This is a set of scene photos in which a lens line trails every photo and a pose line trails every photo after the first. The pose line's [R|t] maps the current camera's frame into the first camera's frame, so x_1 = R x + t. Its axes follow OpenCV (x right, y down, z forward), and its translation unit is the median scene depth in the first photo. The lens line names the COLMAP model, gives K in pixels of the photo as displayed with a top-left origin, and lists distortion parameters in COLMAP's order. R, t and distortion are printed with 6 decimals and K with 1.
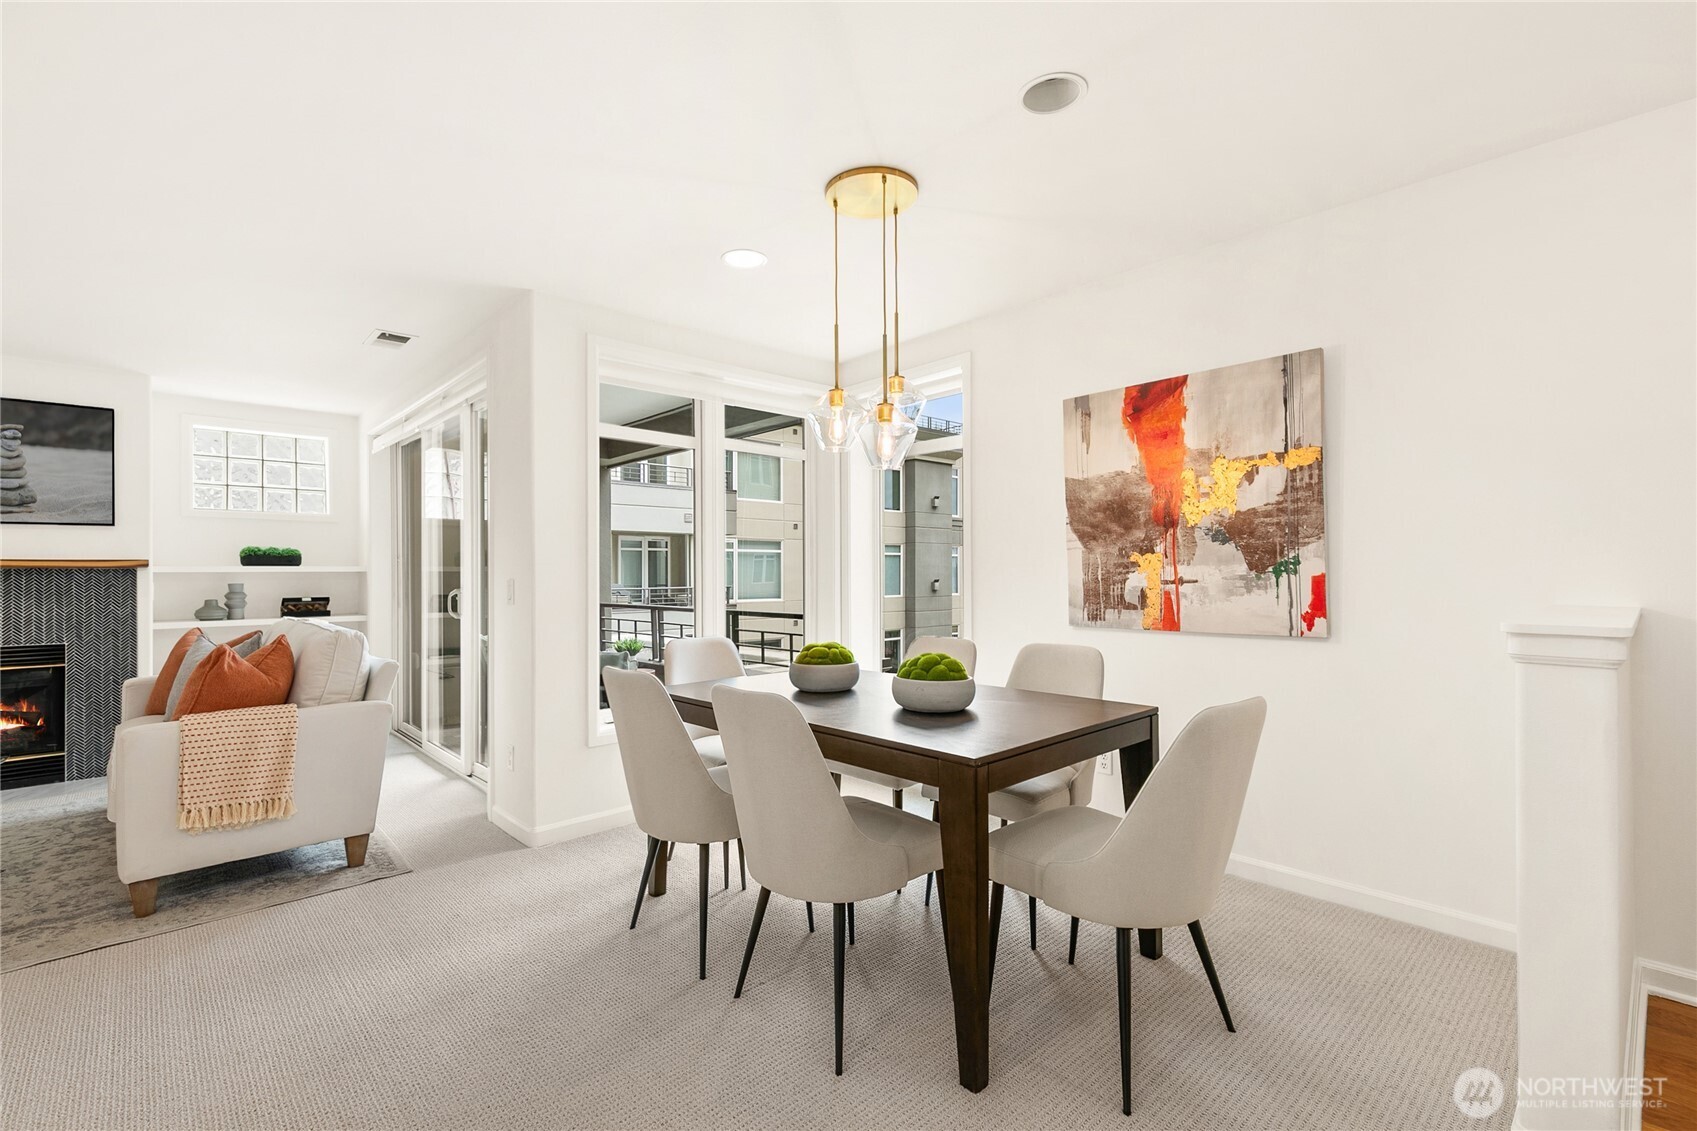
lens RADIAL K [[775.8, 0, 850.3], [0, 775.8, 571.9], [0, 0, 1]] dist [0.006820, -0.000063]
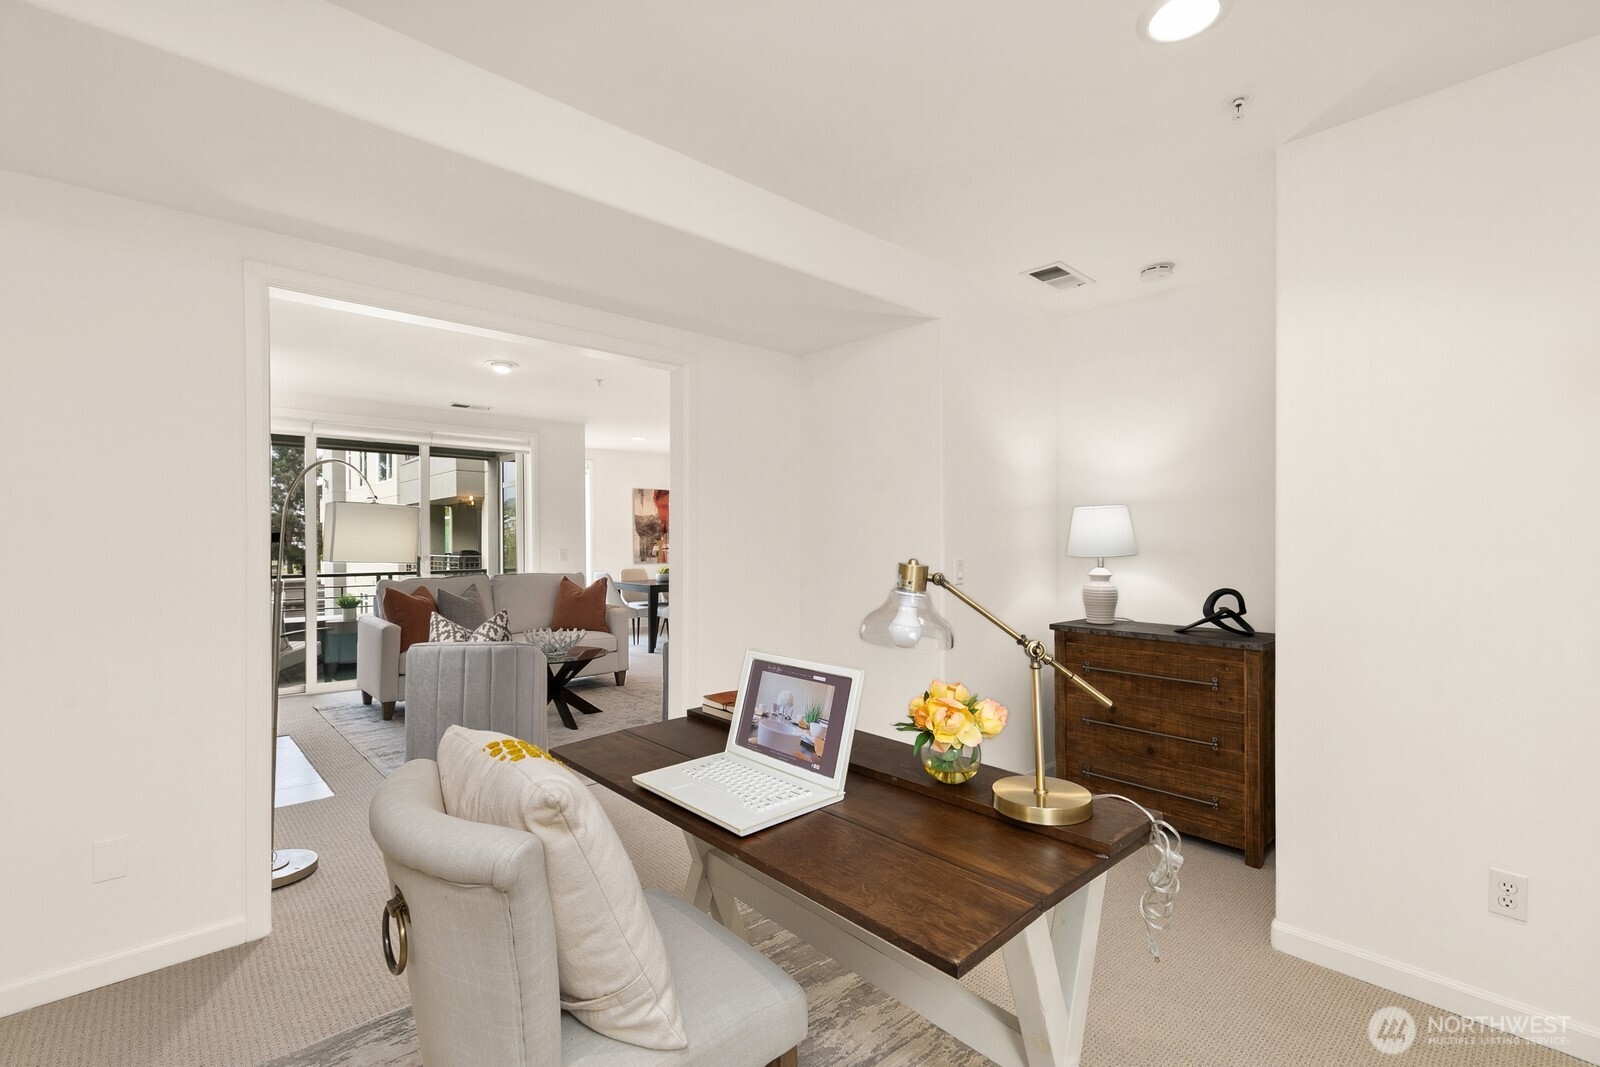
lens RADIAL K [[711.8, 0, 800.0], [0, 711.8, 538.9], [0, 0, 1]] dist [-0.000033, -0.000795]
pose [[0.022520, 0.006632, 0.999724, -2.553229], [0.002170, 0.999975, -0.006683, -0.007132], [-0.999744, 0.002320, 0.022505, 0.306822]]
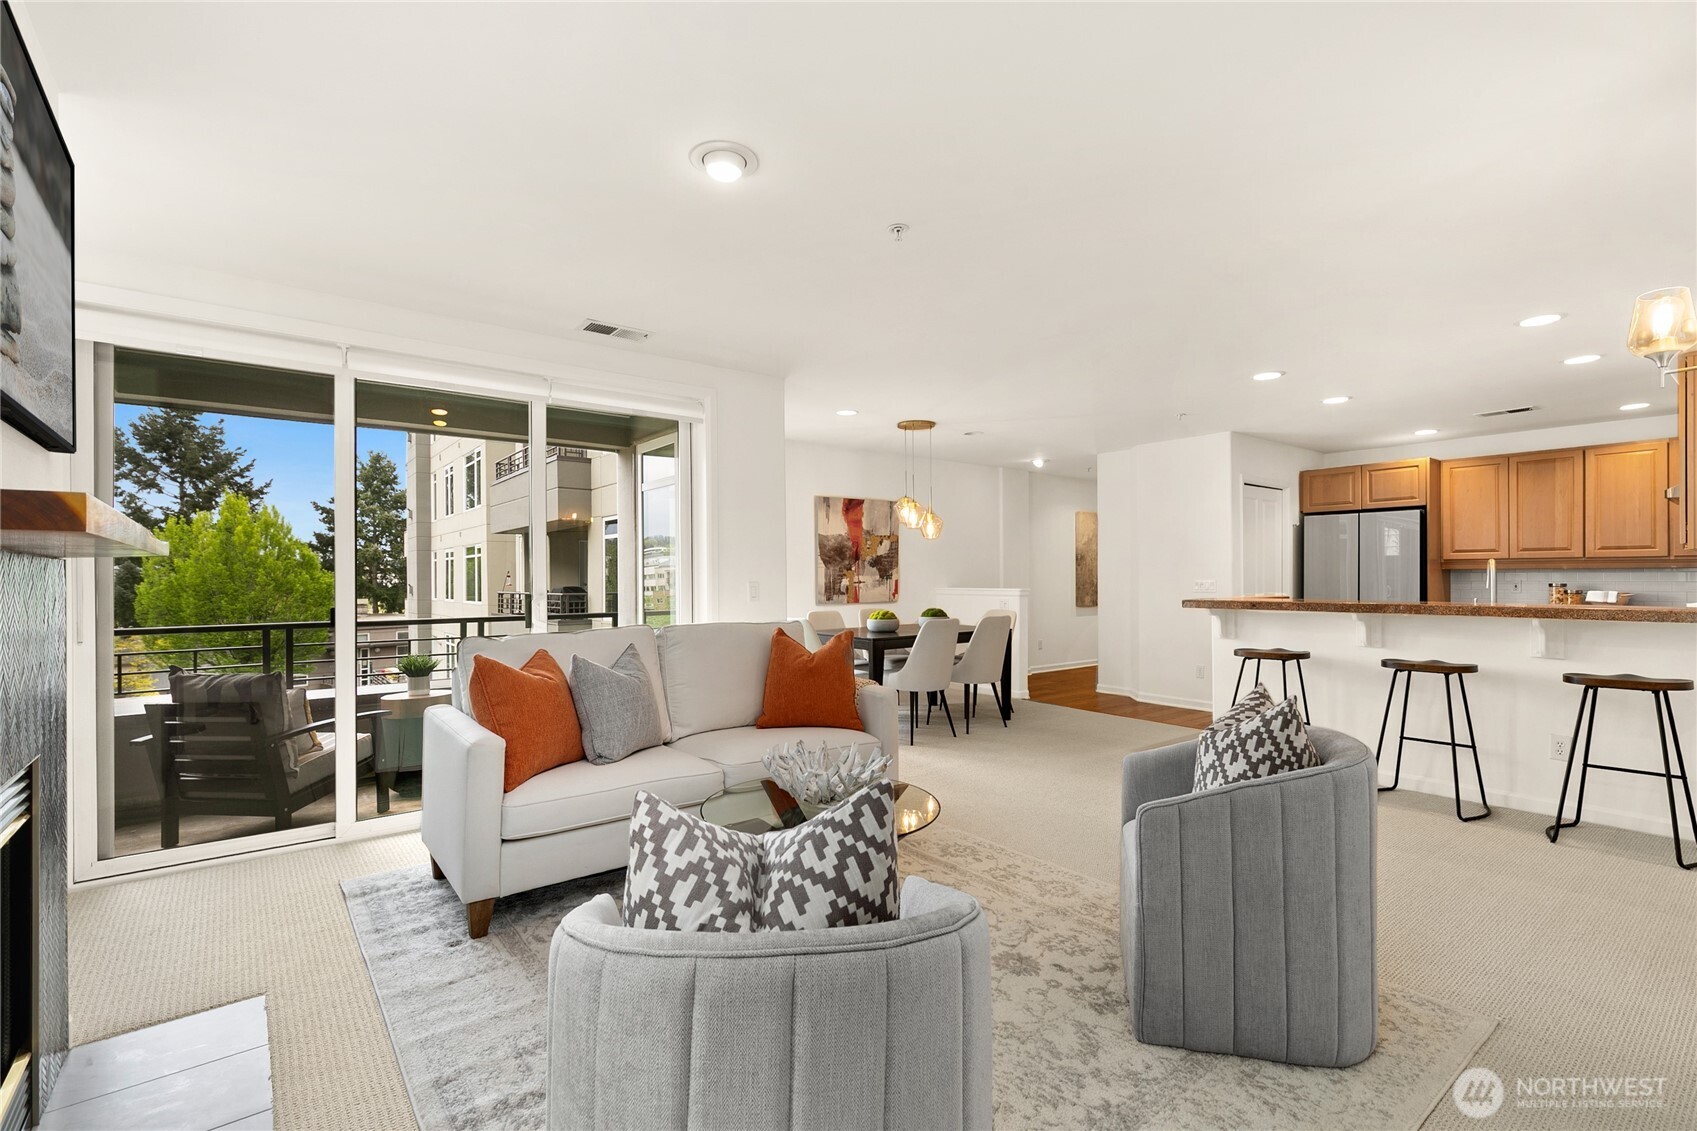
lens RADIAL K [[766.2, 0, 847.7], [0, 766.2, 572.1], [0, 0, 1]] dist [0.008525, 0.000028]
pose [[0.096198, 0.010468, 0.995307, -1.838669], [0.004356, 0.999931, -0.010938, 0.006202], [-0.995353, 0.005388, 0.096146, 0.745924]]
